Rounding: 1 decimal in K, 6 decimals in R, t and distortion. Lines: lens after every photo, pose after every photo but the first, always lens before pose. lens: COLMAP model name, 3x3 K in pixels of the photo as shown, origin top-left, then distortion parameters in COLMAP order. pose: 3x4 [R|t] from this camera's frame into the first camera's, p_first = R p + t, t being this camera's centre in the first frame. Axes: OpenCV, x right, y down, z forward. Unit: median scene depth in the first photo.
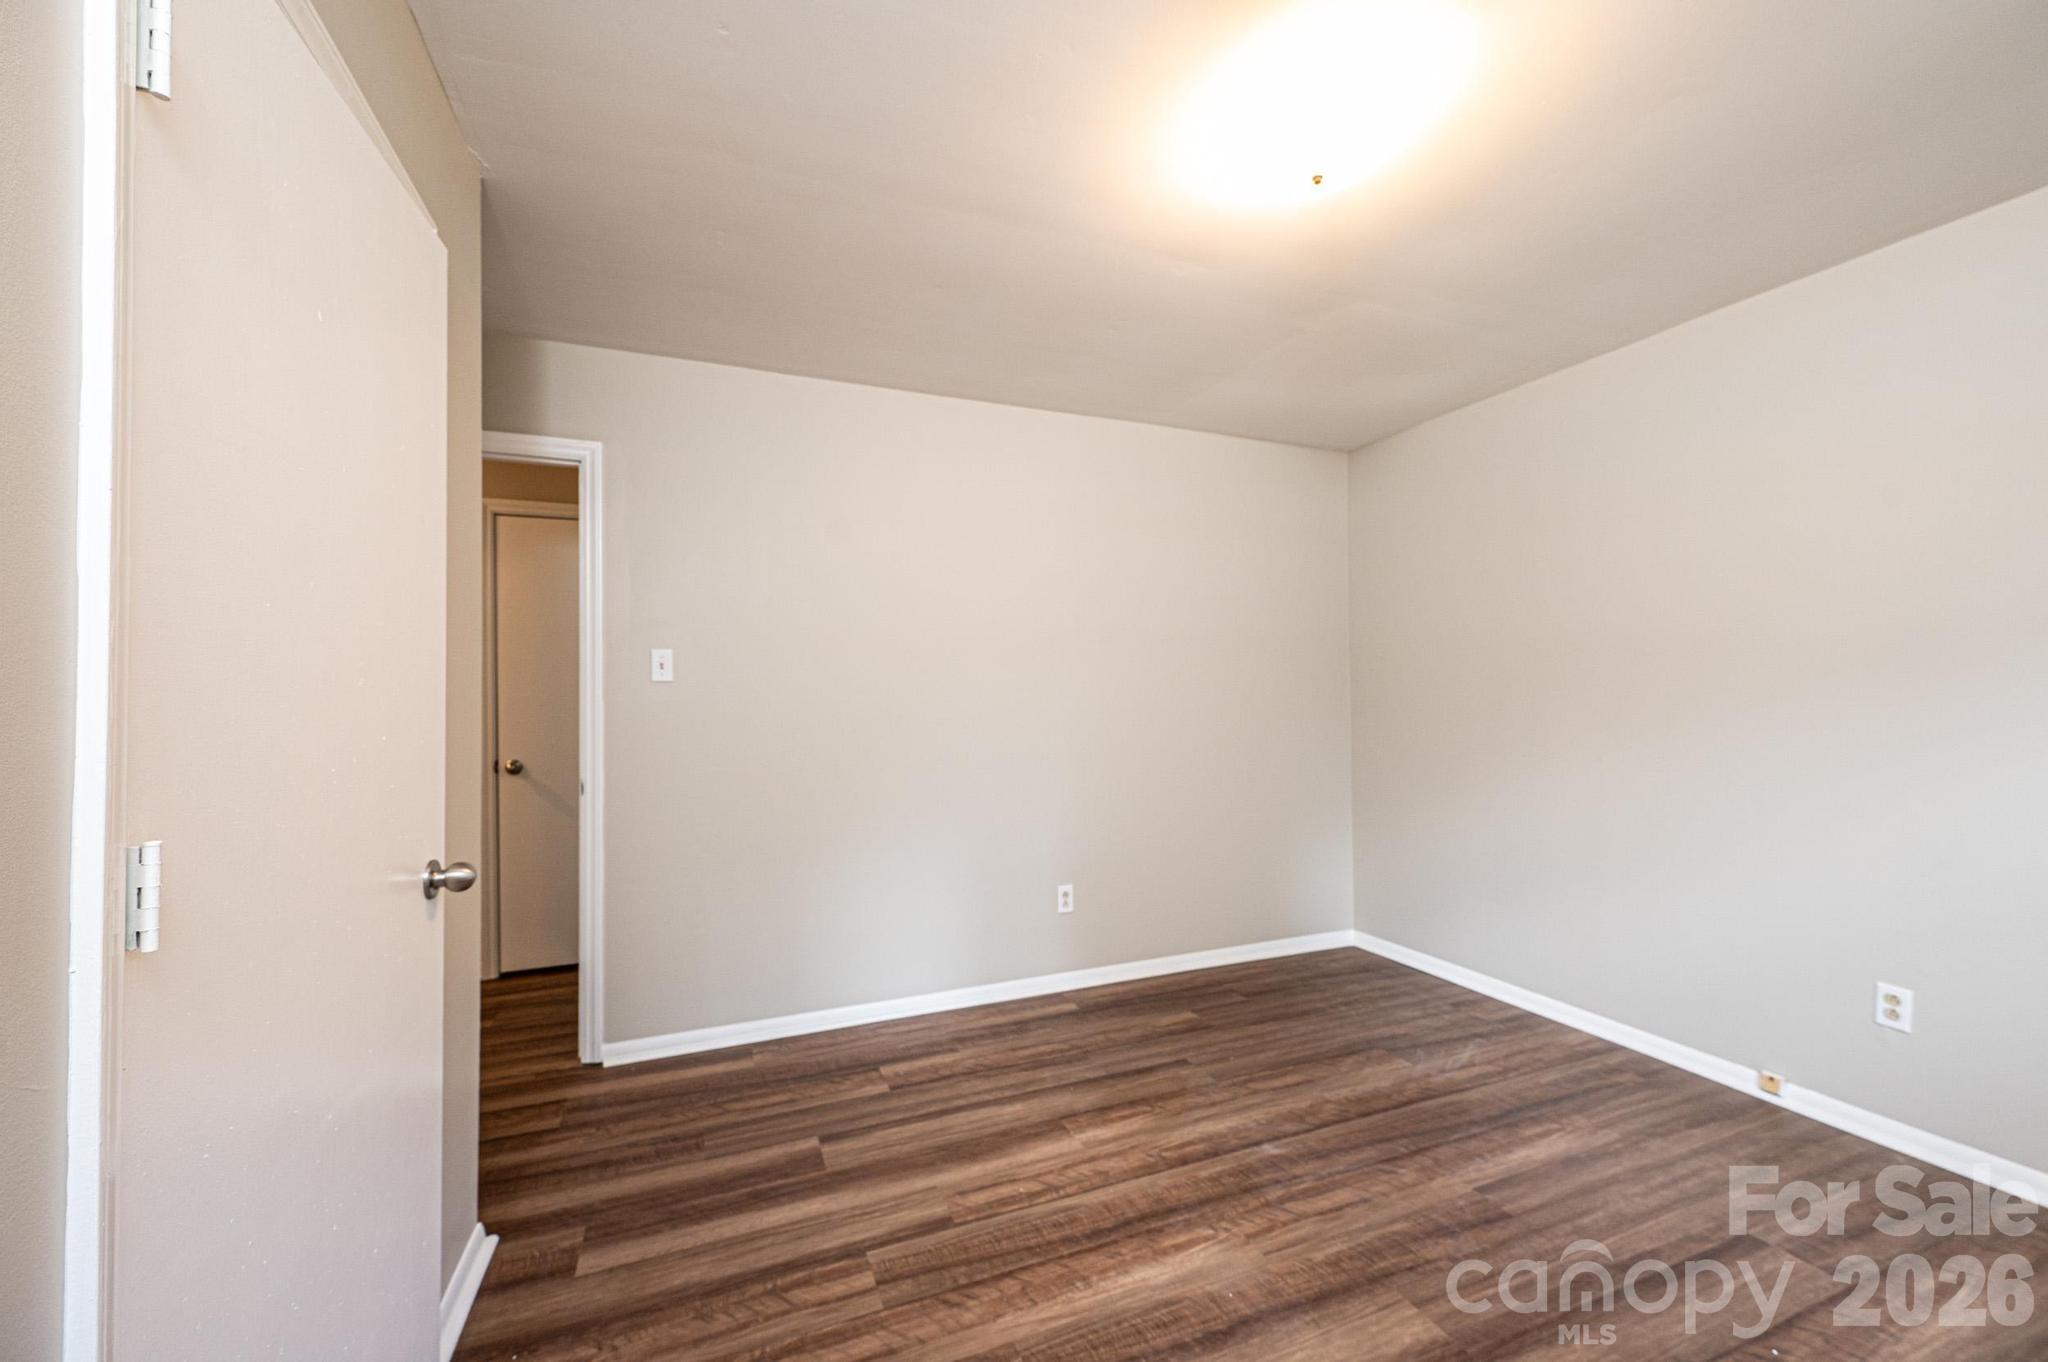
lens RADIAL K [[812.1, 0, 1029.9], [0, 812.1, 697.6], [0, 0, 1]] dist [0.001647, 0.000002]
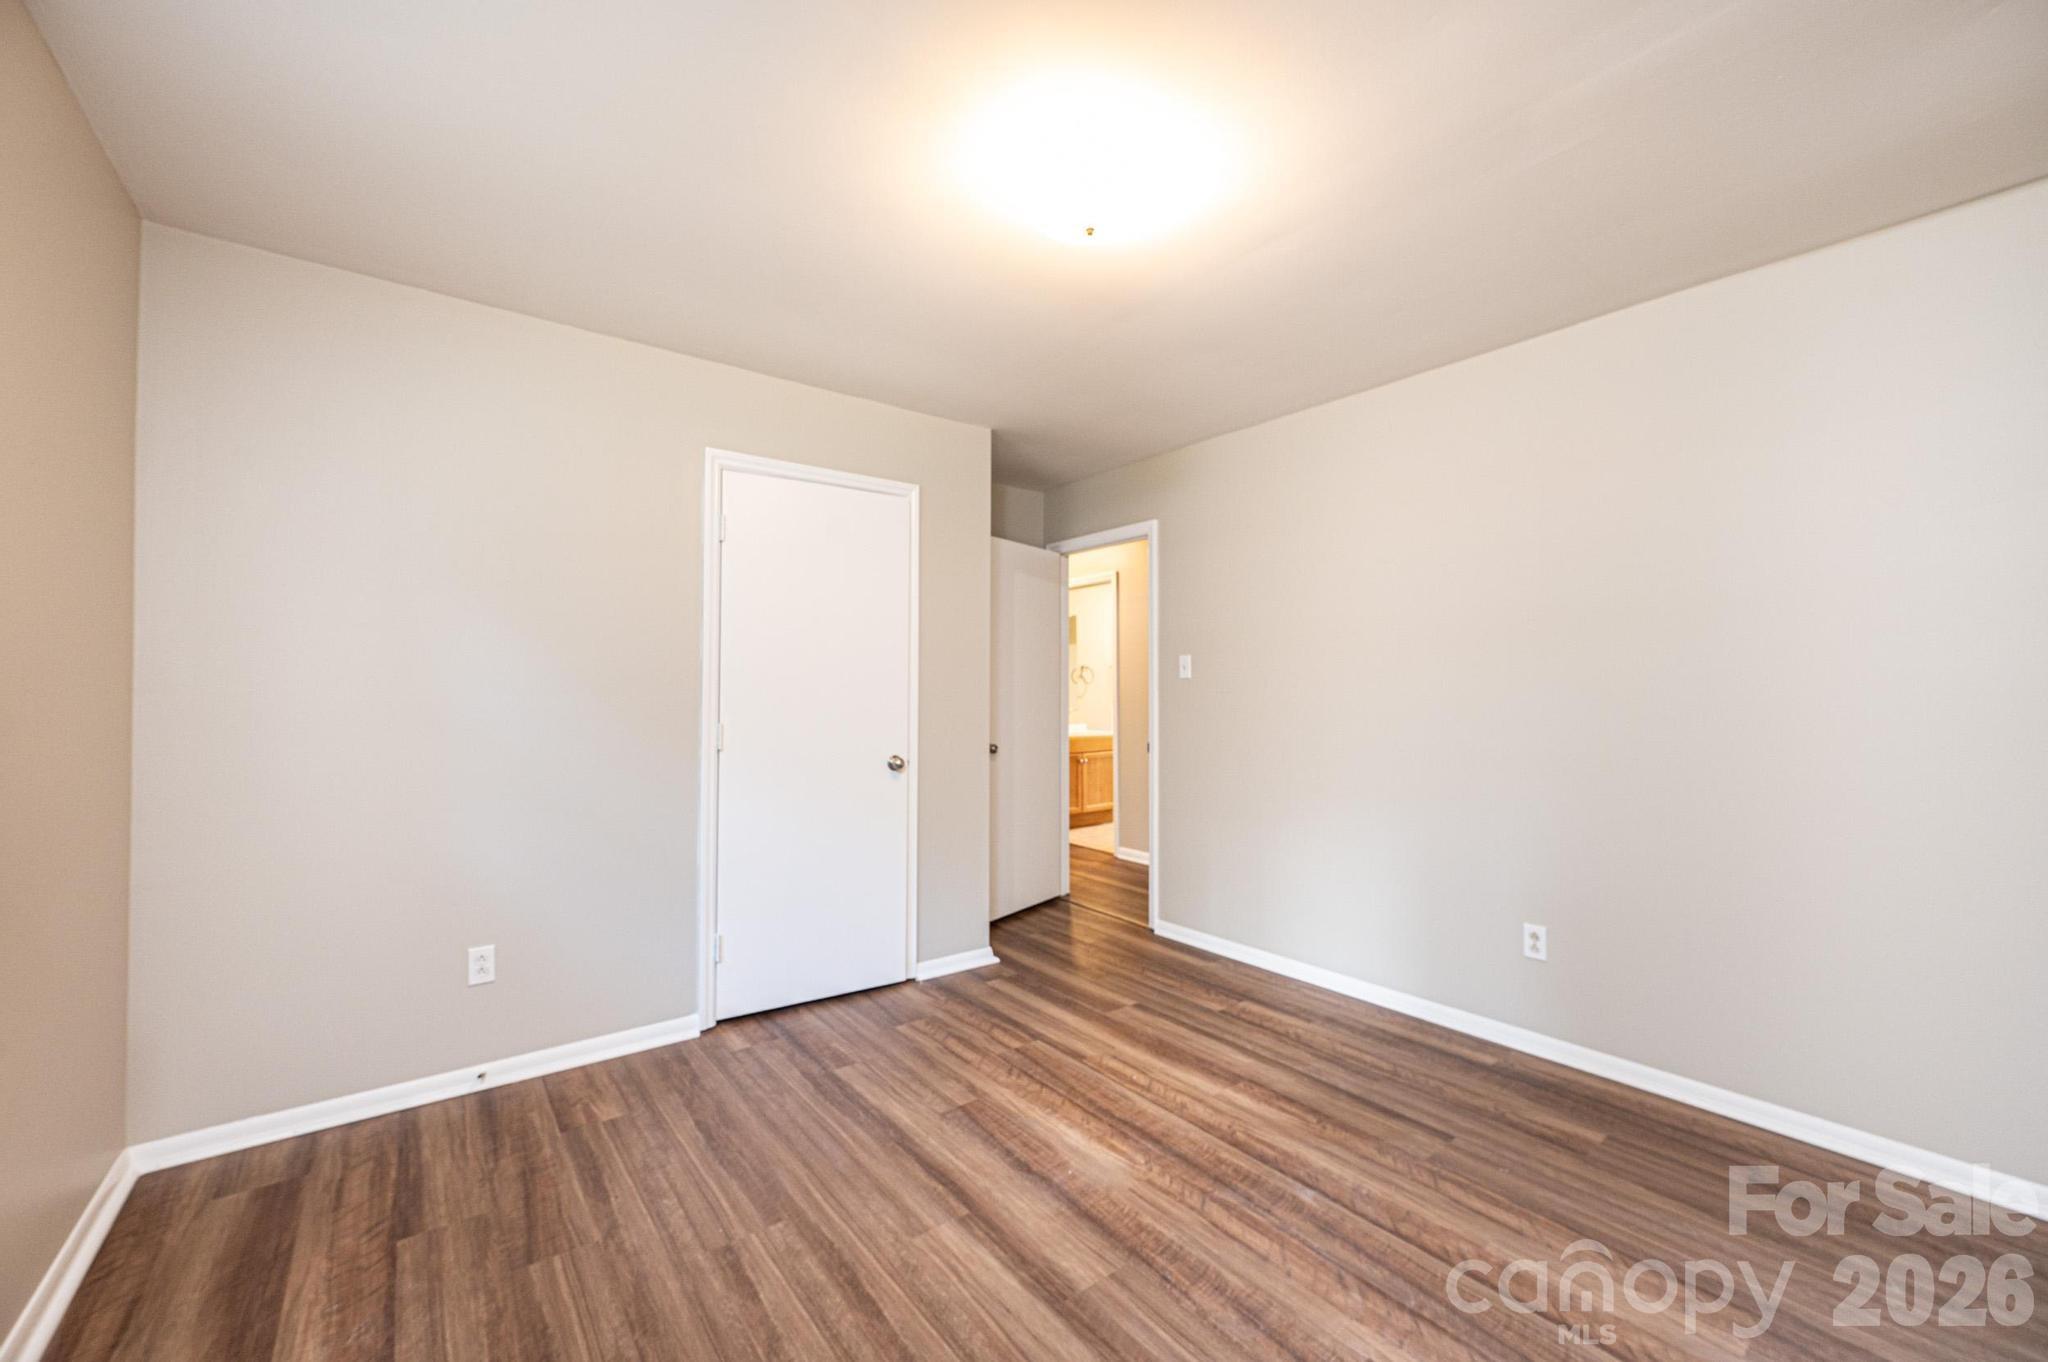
lens RADIAL K [[812.1, 0, 1014.4], [0, 812.1, 695.6], [0, 0, 1]] dist [0.001647, 0.000002]
pose [[0.246594, 0.010988, -0.969057, 0.961422], [-0.006145, 0.999933, 0.009774, -0.000576], [0.969099, 0.003544, 0.246645, 0.415071]]
